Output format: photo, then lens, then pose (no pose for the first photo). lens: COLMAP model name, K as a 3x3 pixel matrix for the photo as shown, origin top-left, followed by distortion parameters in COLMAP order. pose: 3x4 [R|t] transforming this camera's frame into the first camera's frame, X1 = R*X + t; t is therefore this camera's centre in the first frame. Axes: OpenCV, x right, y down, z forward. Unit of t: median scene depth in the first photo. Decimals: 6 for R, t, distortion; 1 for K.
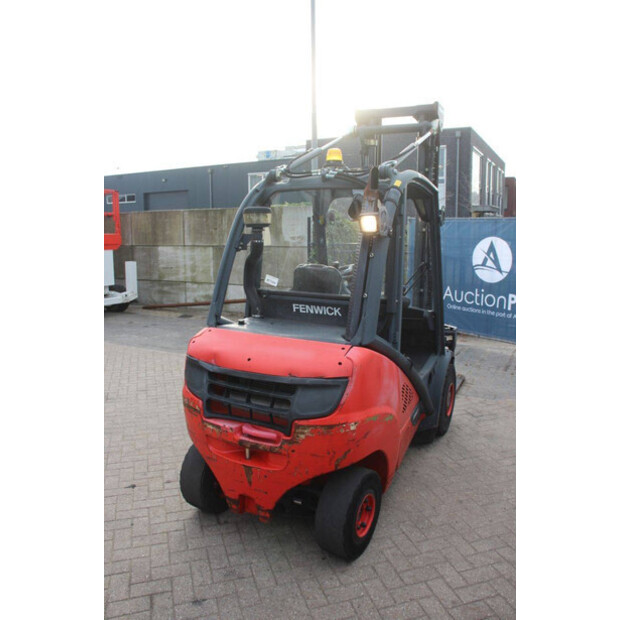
lens RADIAL K [[513.0, 0, 308.7], [0, 513.0, 302.4], [0, 0, 1]] dist [-0.184632, 0.161465]
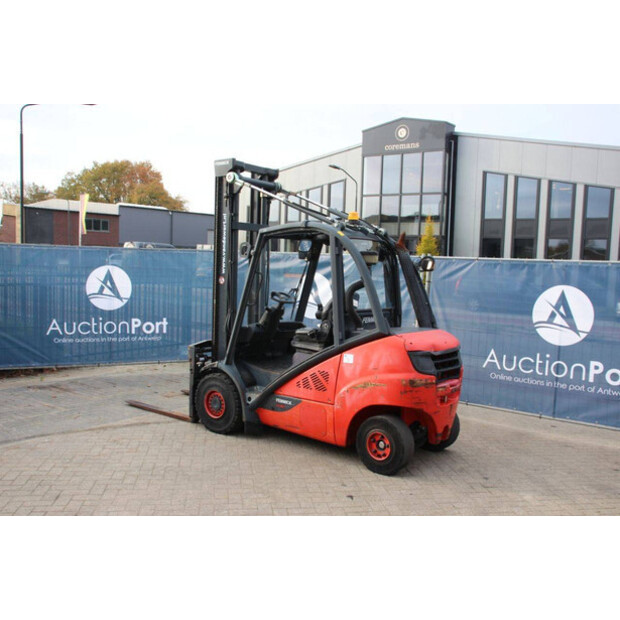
lens RADIAL K [[610.4, 0, 309.8], [0, 610.4, 309.8], [0, 0, 1]] dist [-0.071856, 0.018350]
pose [[0.164886, -0.067891, 0.983973, -2.117558], [0.114968, 0.992151, 0.049190, -0.145972], [-0.979589, 0.105015, 0.171397, 1.034059]]
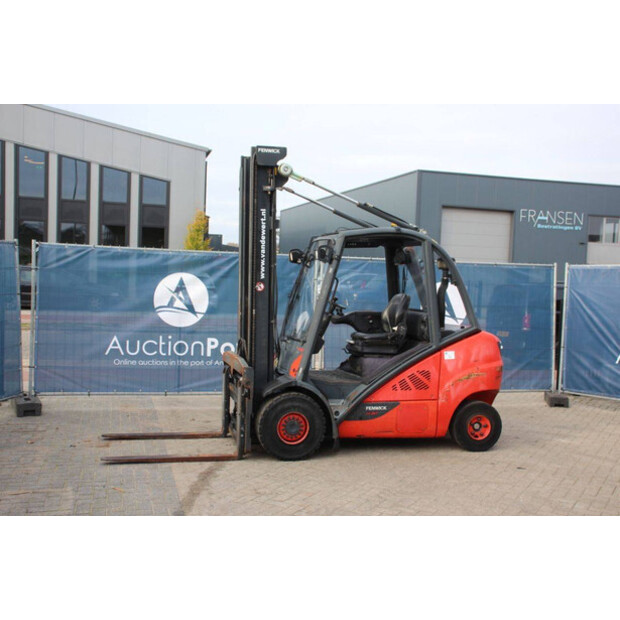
lens RADIAL K [[720.7, 0, 310.9], [0, 720.7, 310.9], [0, 0, 1]] dist [-0.044088, 0.202353]
pose [[-0.676575, -0.063791, 0.733605, -1.708095], [0.077471, 0.984546, 0.157060, -0.473291], [-0.732287, 0.163096, -0.661177, 3.281796]]
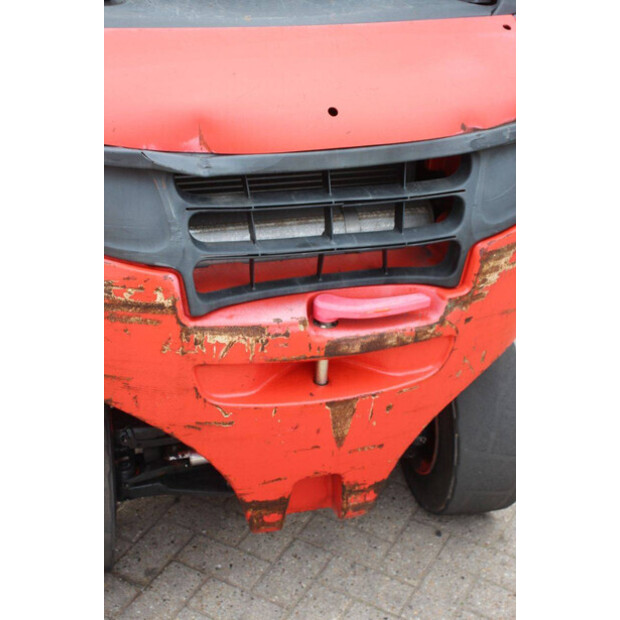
lens RADIAL K [[1096.9, 0, 309.5], [0, 1096.9, 310.3], [0, 0, 1]] dist [0.177530, 0.038434]
pose [[0.716546, -0.321448, 0.619058, -0.588230], [0.065707, 0.914647, 0.398878, -0.055980], [-0.694438, -0.245138, 0.676508, 0.464837]]
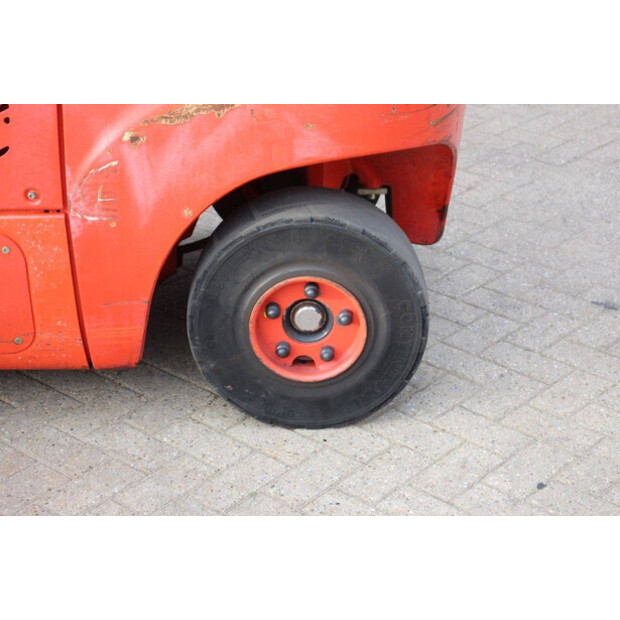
lens RADIAL K [[1455.8, 0, 310.0], [0, 1455.8, 310.0], [0, 0, 1]] dist [0.453665, 0.096902]
pose [[-0.511553, -0.387140, 0.767096, -1.082937], [0.139071, 0.843674, 0.518529, -0.188169], [-0.847923, 0.371936, -0.377744, 1.602506]]
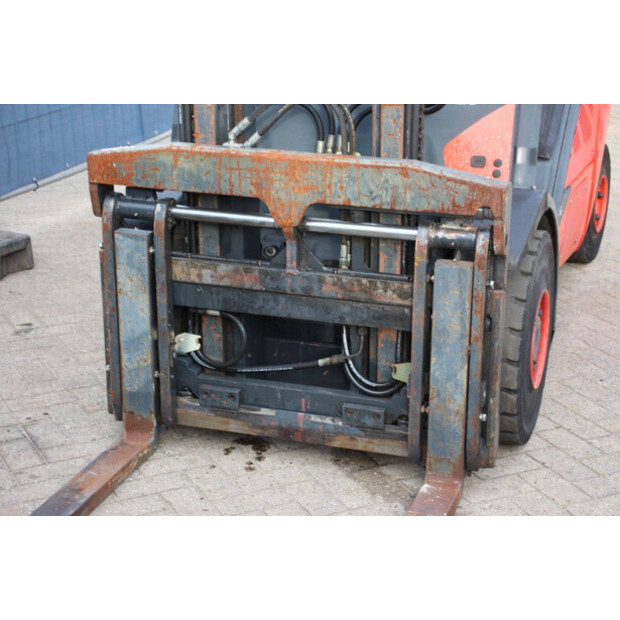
lens RADIAL K [[1305.3, 0, 310.5], [0, 1305.3, 312.9], [0, 0, 1]] dist [0.290962, 0.148213]
pose [[-0.988612, 0.039370, -0.145246, 0.494790], [-0.032911, 0.885244, 0.463961, -0.387868], [0.146844, 0.463457, -0.873867, 2.987851]]
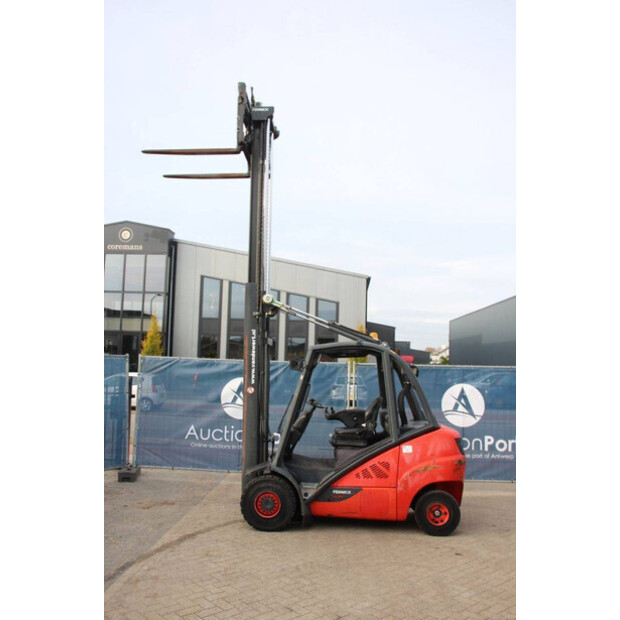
lens RADIAL K [[582.1, 0, 307.1], [0, 582.1, 310.3], [0, 0, 1]] dist [-0.136826, 0.192150]
pose [[-0.407945, 0.075130, 0.909910, -2.213821], [0.112596, 0.993141, -0.031522, -0.420583], [-0.906037, 0.089593, -0.413606, 2.568719]]
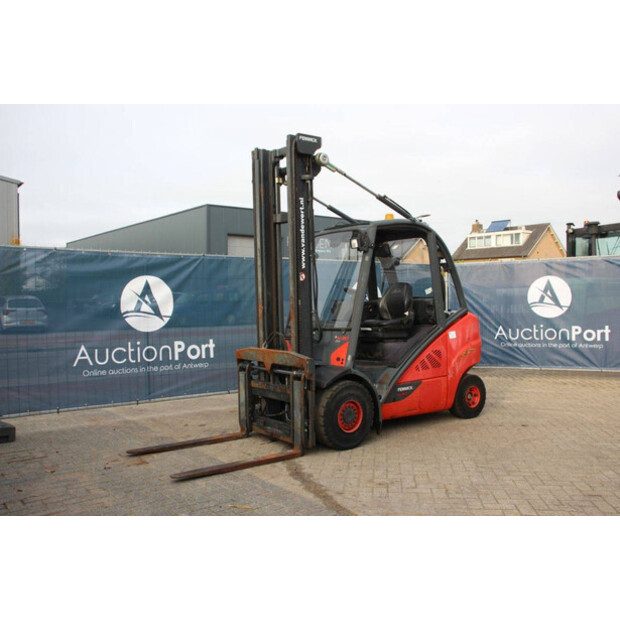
lens RADIAL K [[582.1, 0, 307.1], [0, 582.1, 310.3], [0, 0, 1]] dist [-0.136826, 0.192150]
pose [[-0.907045, -0.001348, 0.421032, -0.619980], [0.072995, 0.984348, 0.160407, -0.381996], [-0.414659, 0.176230, -0.892749, 3.512136]]
